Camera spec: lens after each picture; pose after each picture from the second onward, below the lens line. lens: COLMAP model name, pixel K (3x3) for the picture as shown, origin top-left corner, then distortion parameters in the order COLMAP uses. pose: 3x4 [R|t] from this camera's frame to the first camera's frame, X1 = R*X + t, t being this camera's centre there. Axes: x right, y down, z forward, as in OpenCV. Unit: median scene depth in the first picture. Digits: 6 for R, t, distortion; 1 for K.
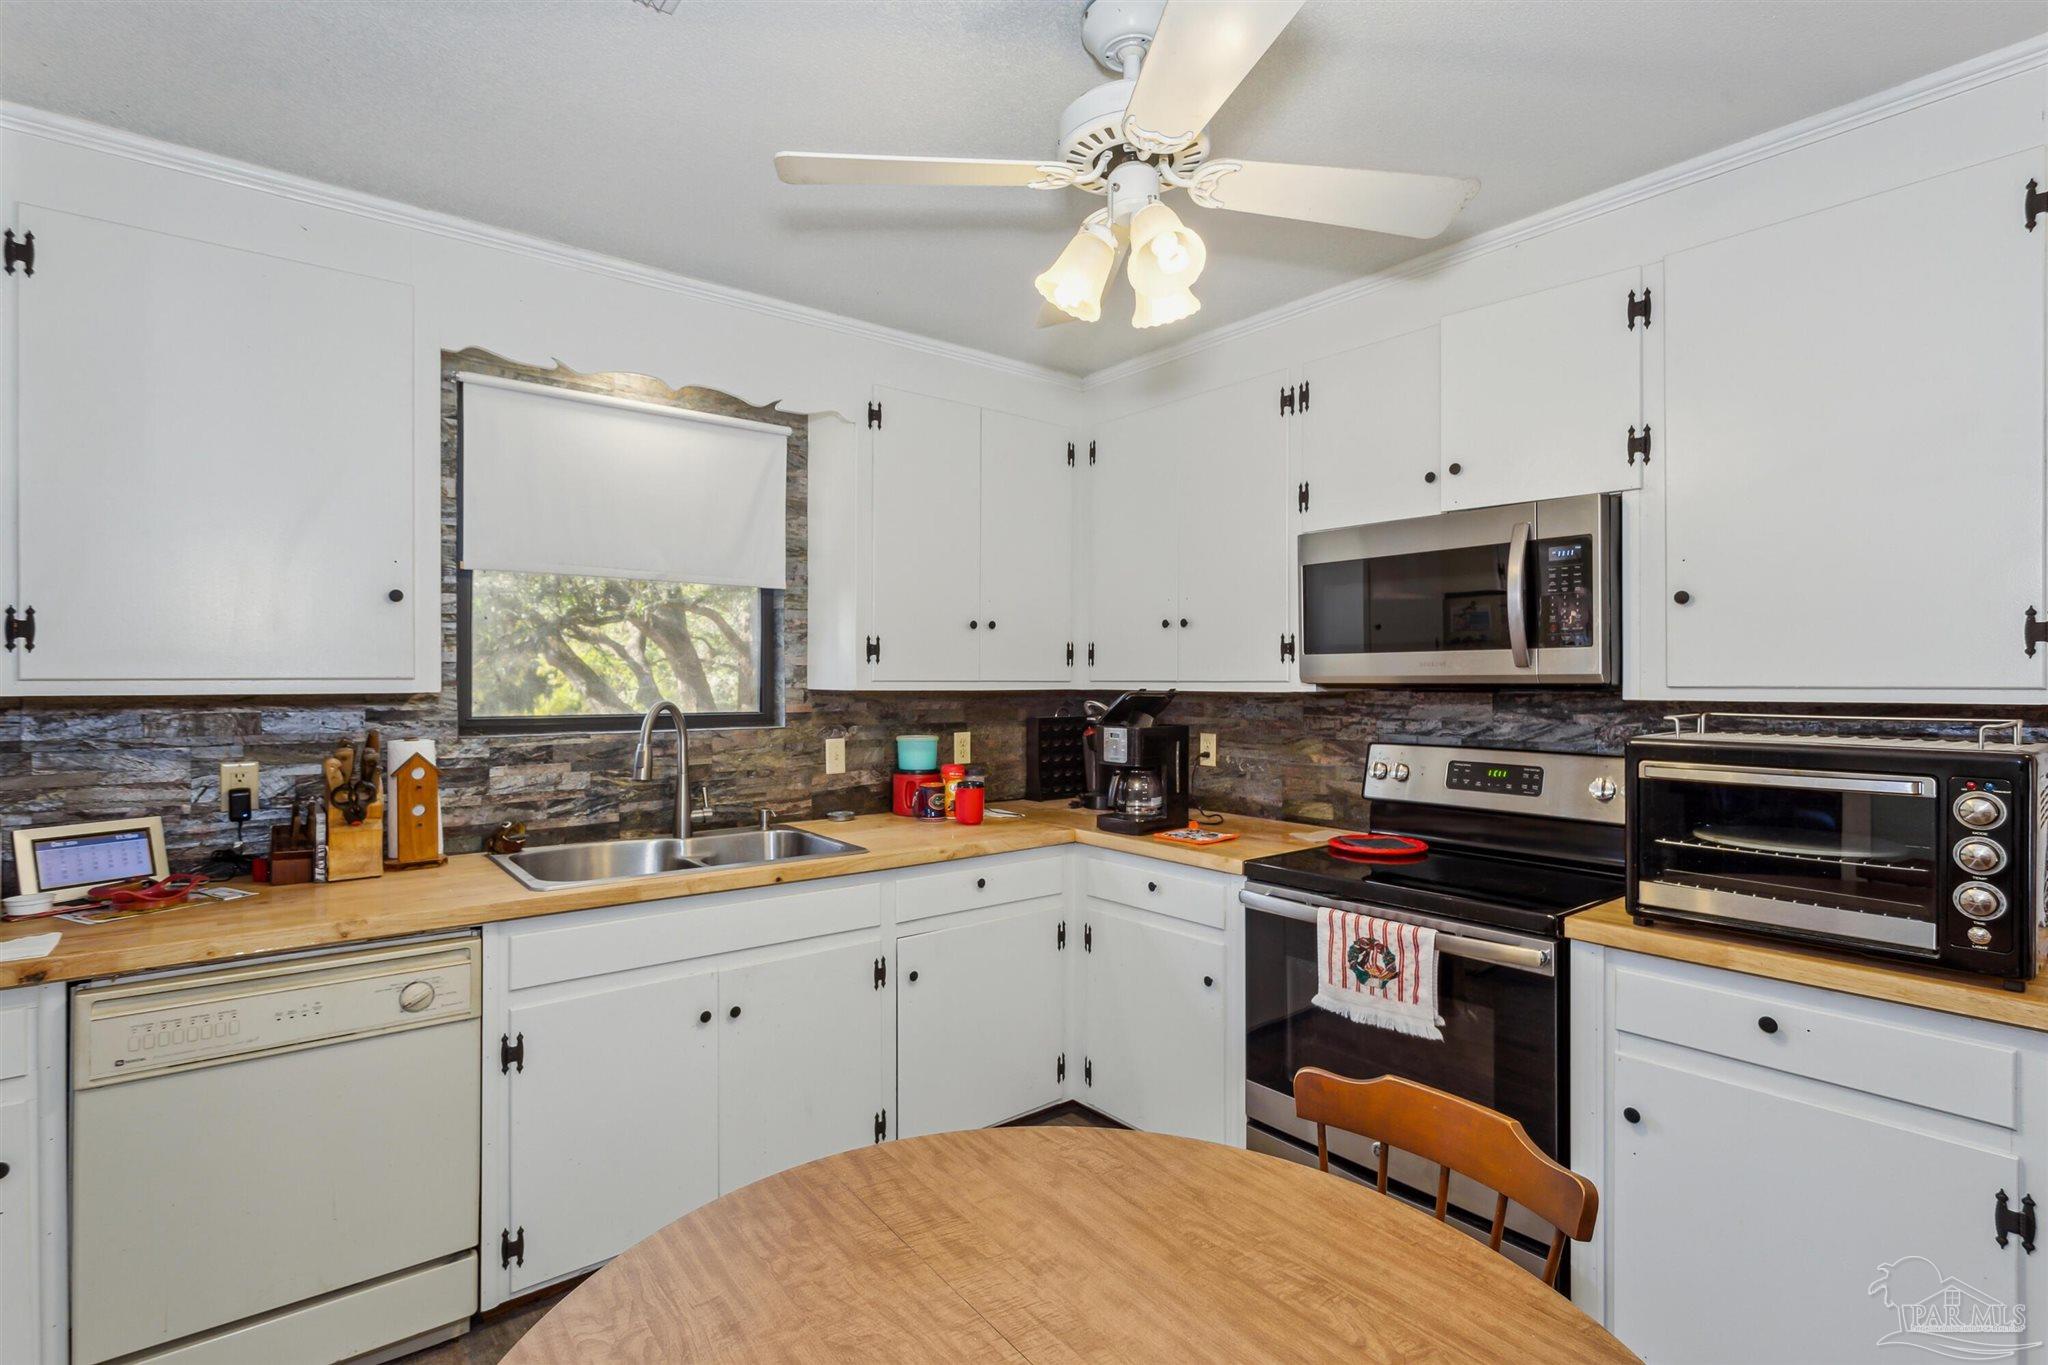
lens RADIAL K [[978.1, 0, 1017.8], [0, 978.1, 679.5], [0, 0, 1]] dist [0.000476, 0.001605]
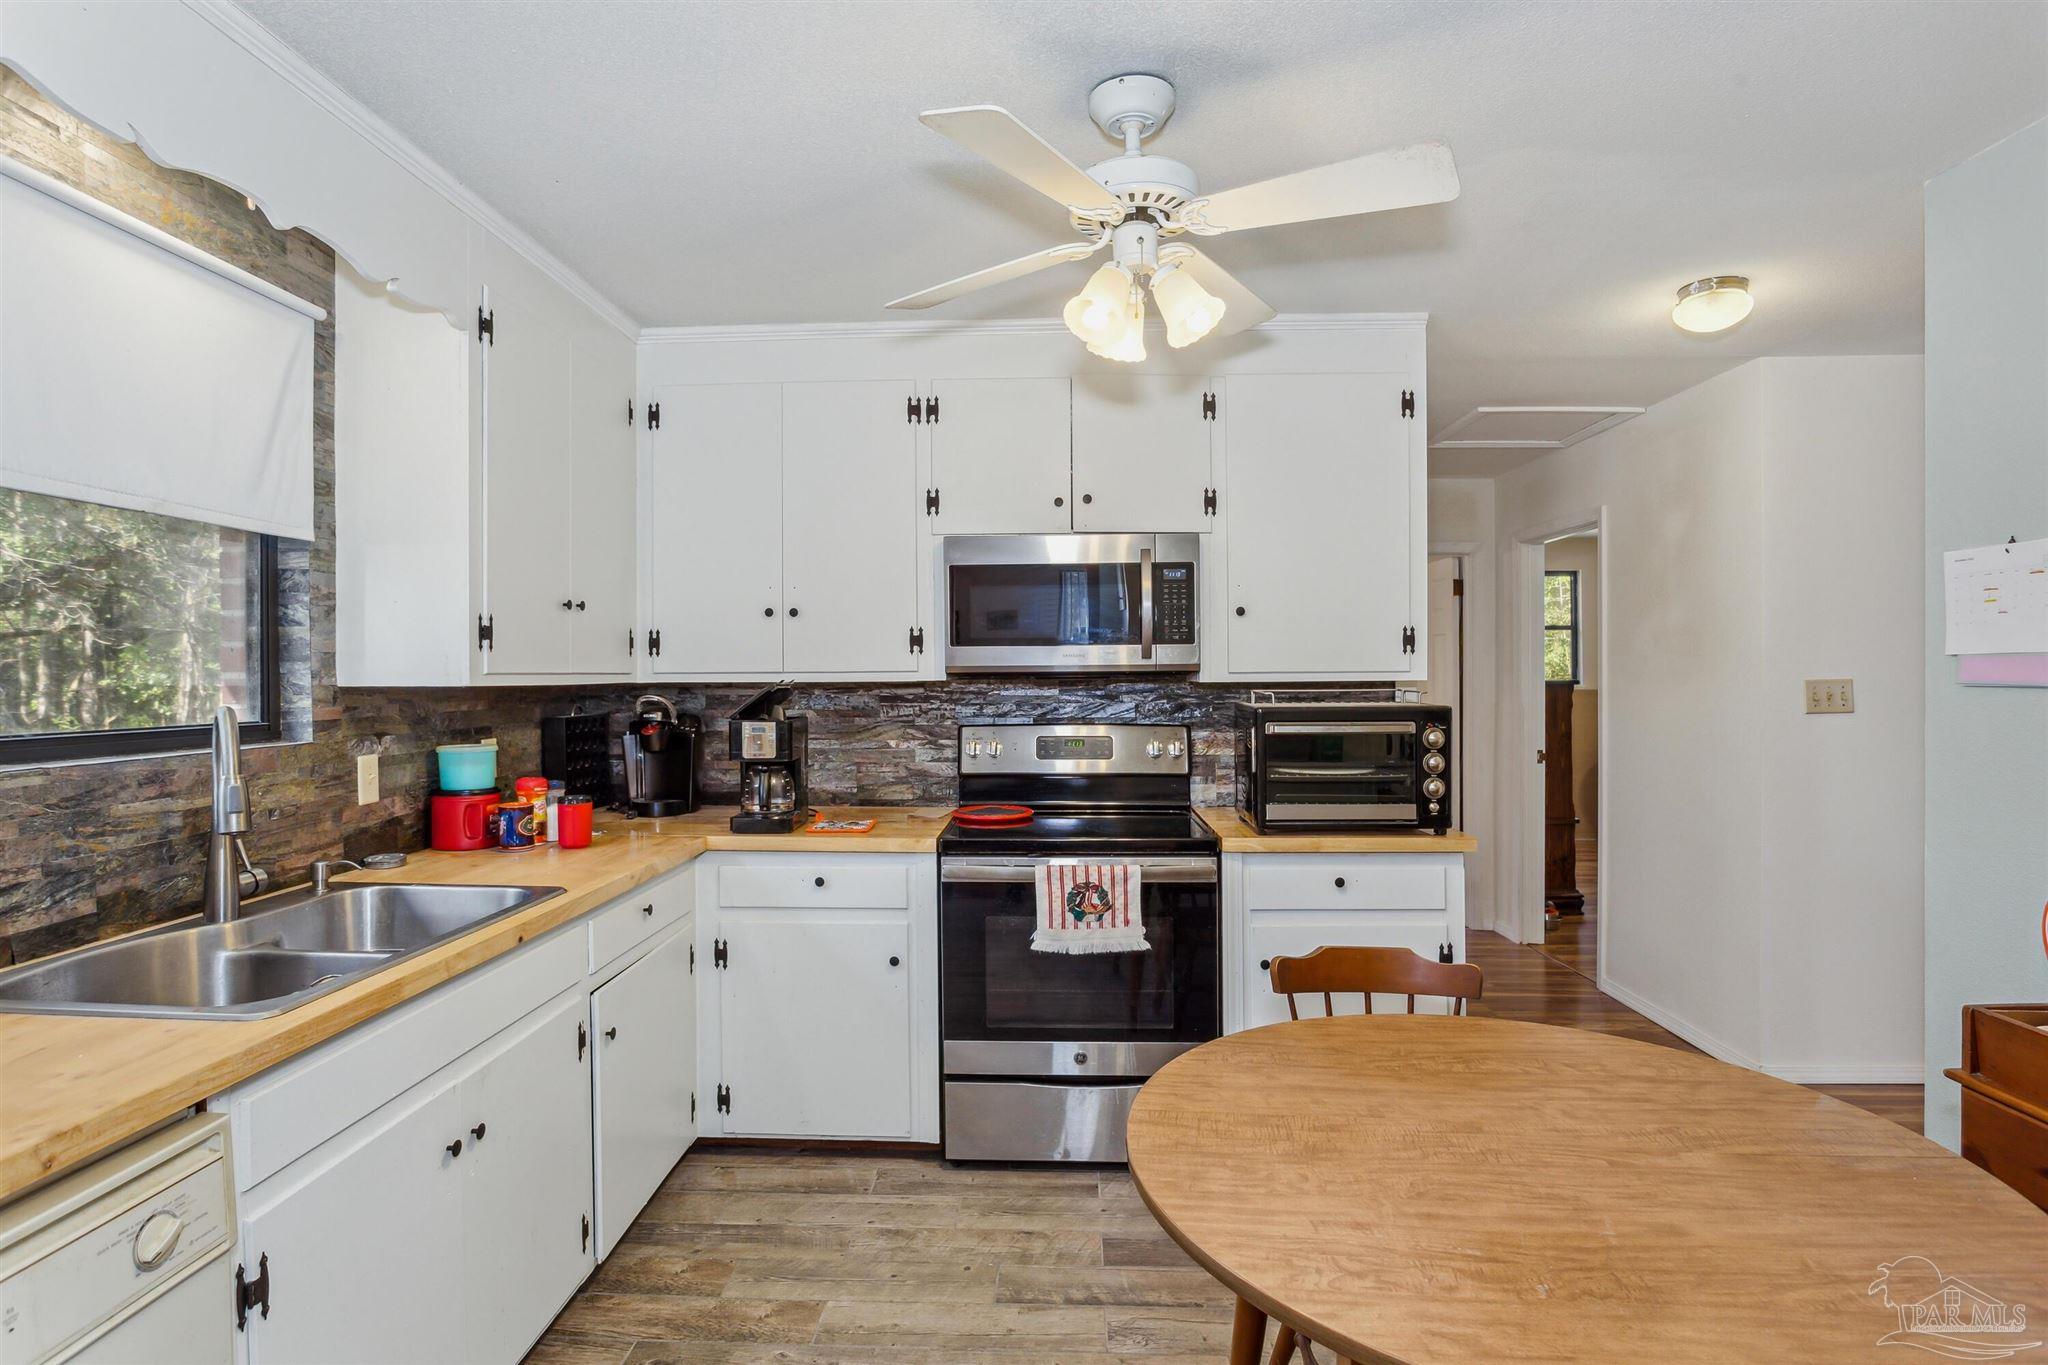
lens RADIAL K [[1025.7, 0, 1021.3], [0, 1025.7, 669.1], [0, 0, 1]] dist [-0.027482, 0.005525]
pose [[0.657906, -0.002642, 0.753095, -0.525647], [0.006362, 0.999978, -0.002050, 0.002617], [-0.753073, 0.006140, 0.657908, 0.184390]]
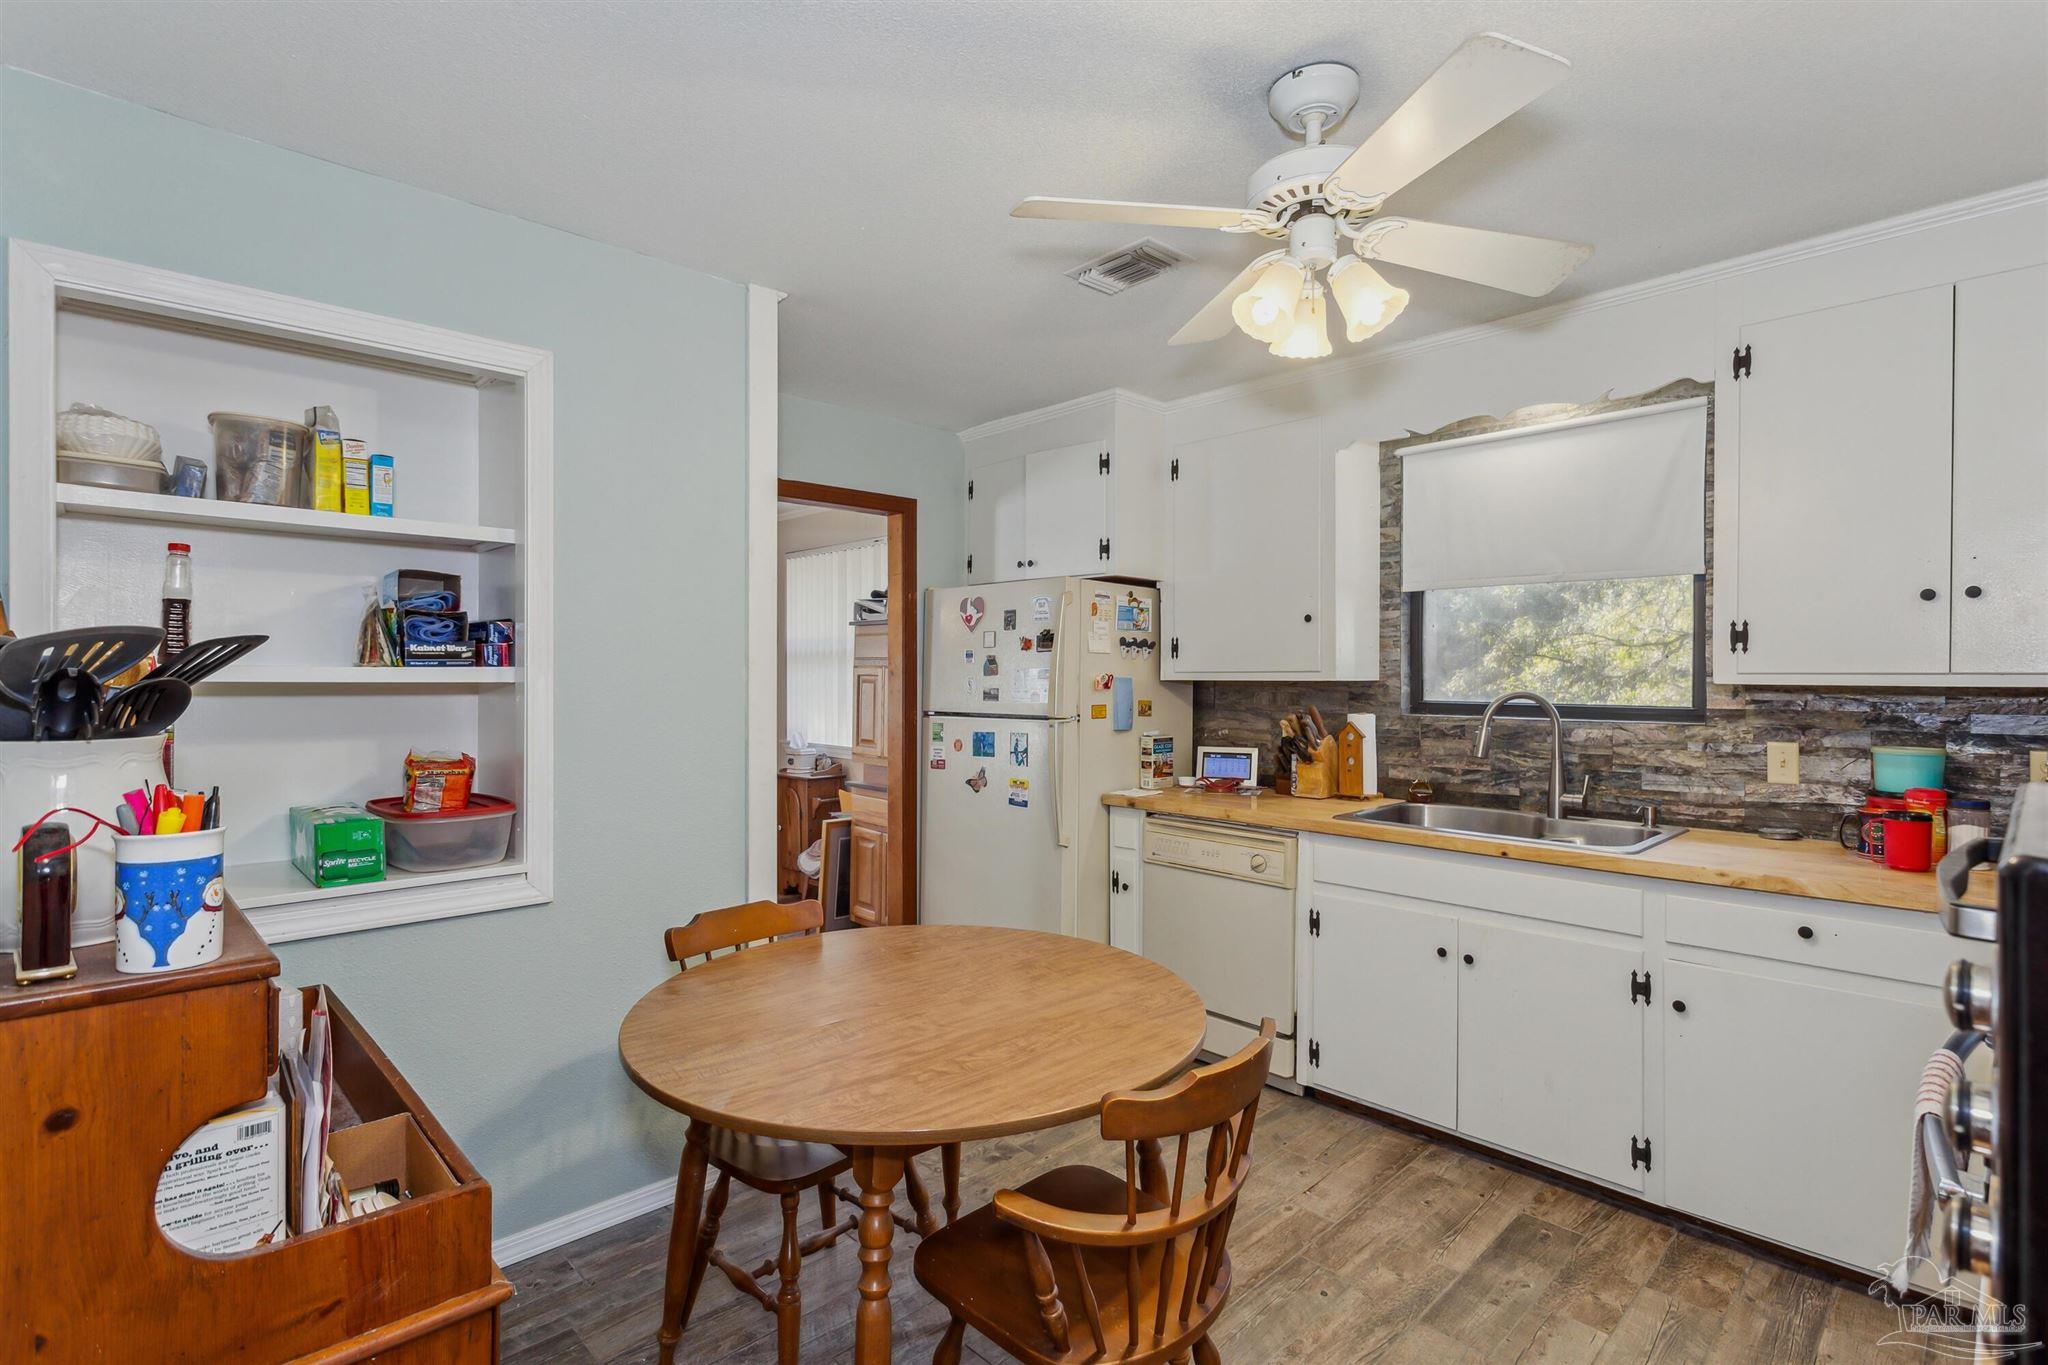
lens RADIAL K [[984.9, 0, 1024.0], [0, 984.9, 682.5], [0, 0, 1]] dist [-0.000156, 0.000143]
pose [[0.089614, 0.005417, -0.995962, 0.733051], [-0.003363, 0.999981, 0.005136, 0.008275], [0.995971, 0.002889, 0.089631, 0.333312]]
